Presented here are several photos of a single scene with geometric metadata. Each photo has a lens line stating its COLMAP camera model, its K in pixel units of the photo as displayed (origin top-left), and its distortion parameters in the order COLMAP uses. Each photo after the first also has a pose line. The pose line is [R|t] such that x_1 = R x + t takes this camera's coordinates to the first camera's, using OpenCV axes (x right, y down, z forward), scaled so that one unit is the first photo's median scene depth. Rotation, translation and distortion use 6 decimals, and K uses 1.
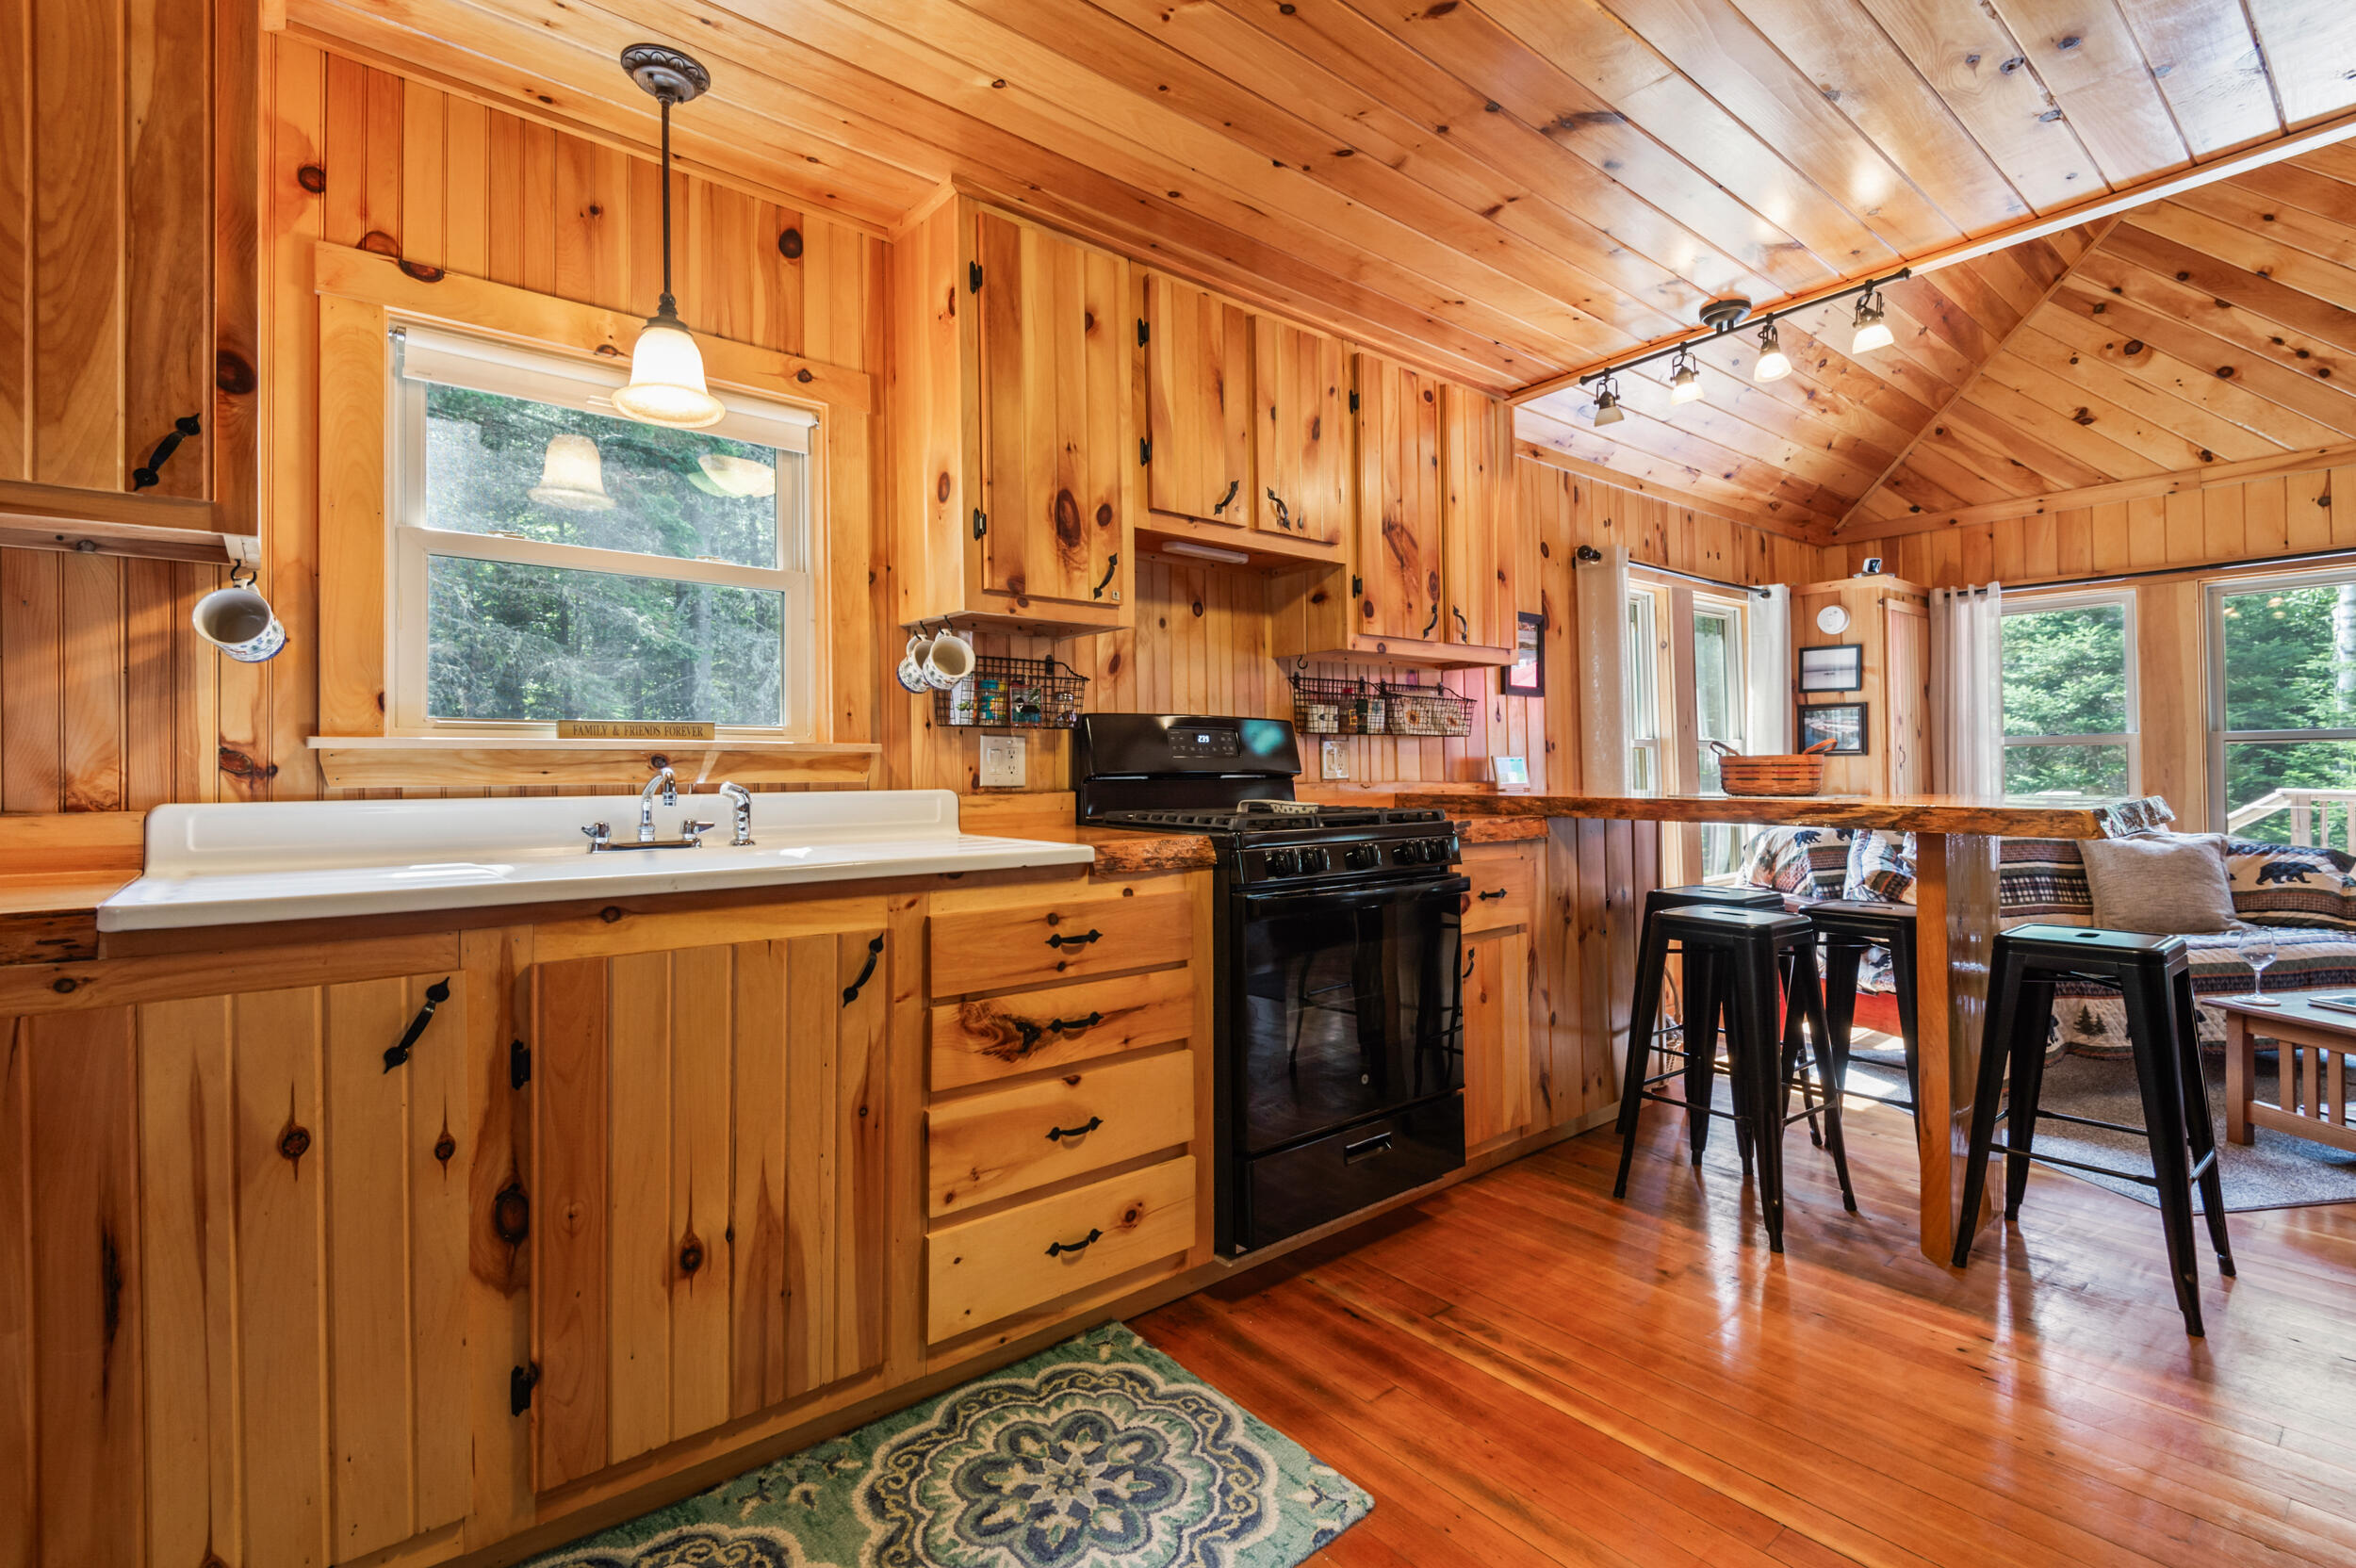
lens RADIAL K [[1067.5, 0, 1173.4], [0, 1067.5, 759.8], [0, 0, 1]] dist [0.002803, -0.007522]
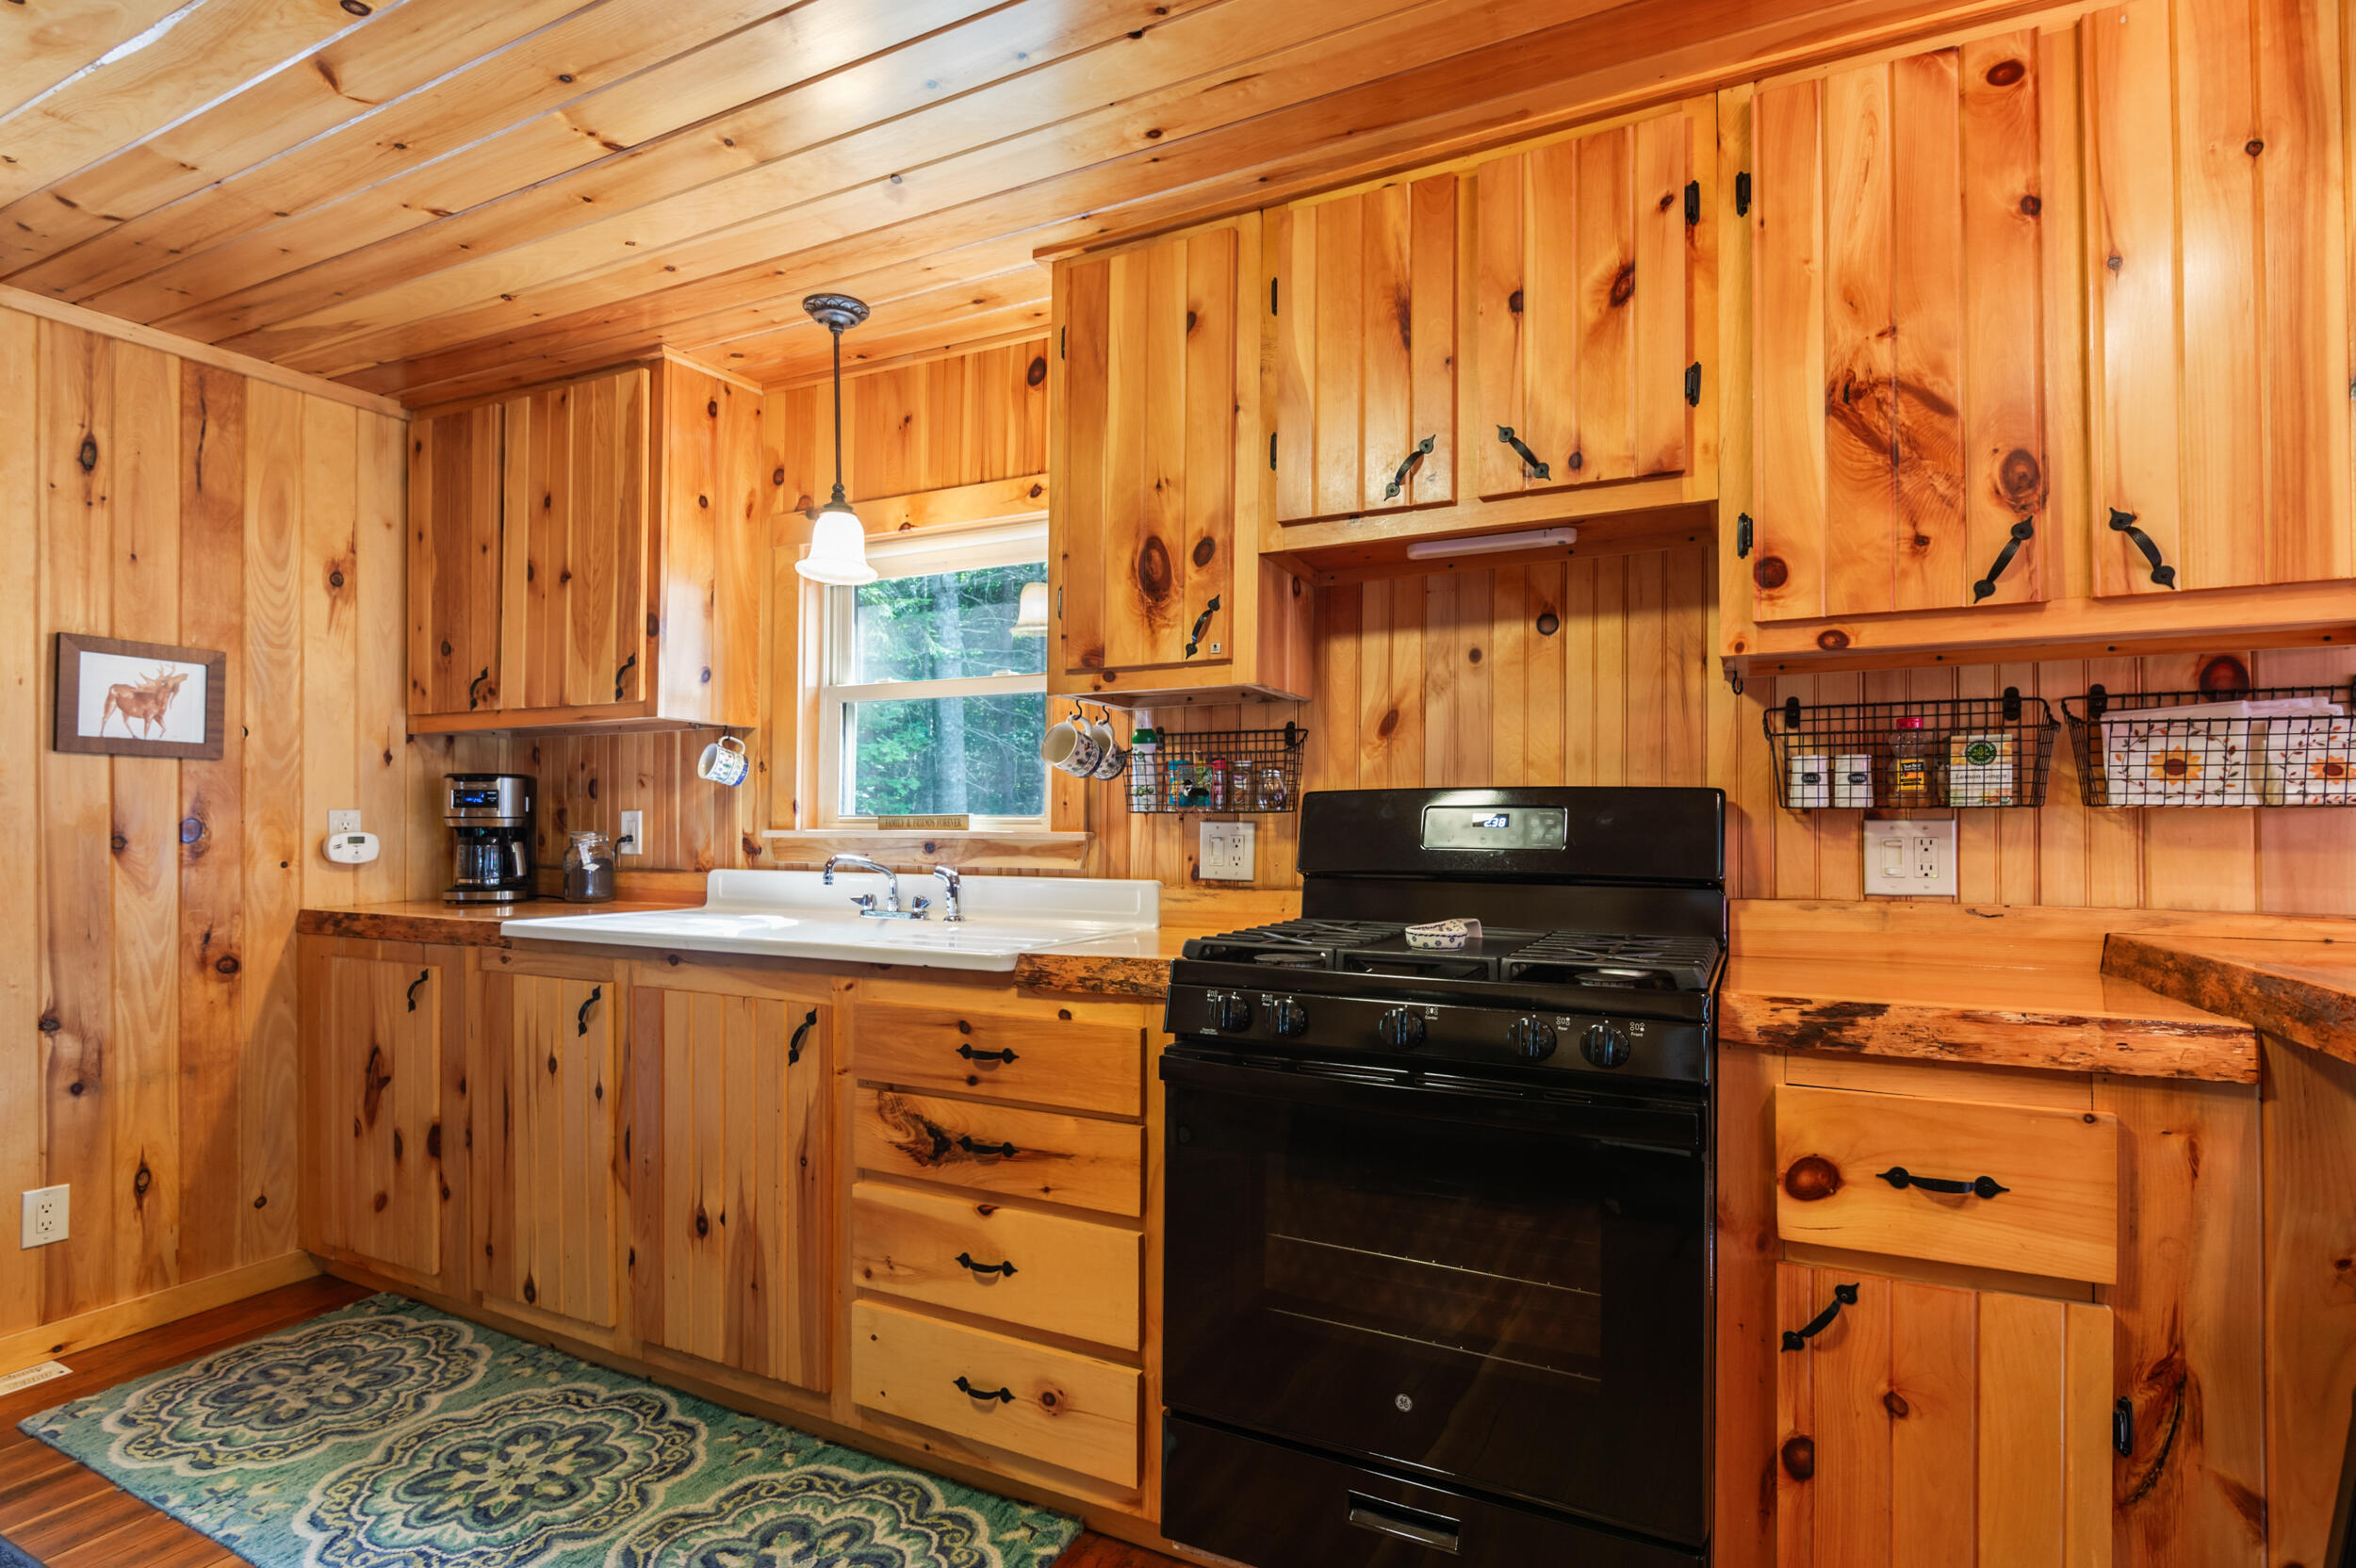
lens RADIAL K [[1133.6, 0, 1180.9], [0, 1133.6, 817.3], [0, 0, 1]] dist [0.000078, -0.000436]
pose [[0.404233, -0.002480, -0.914653, 0.829725], [0.002532, 0.999996, -0.001592, -0.030719], [0.914653, -0.001673, 0.404237, 0.739786]]
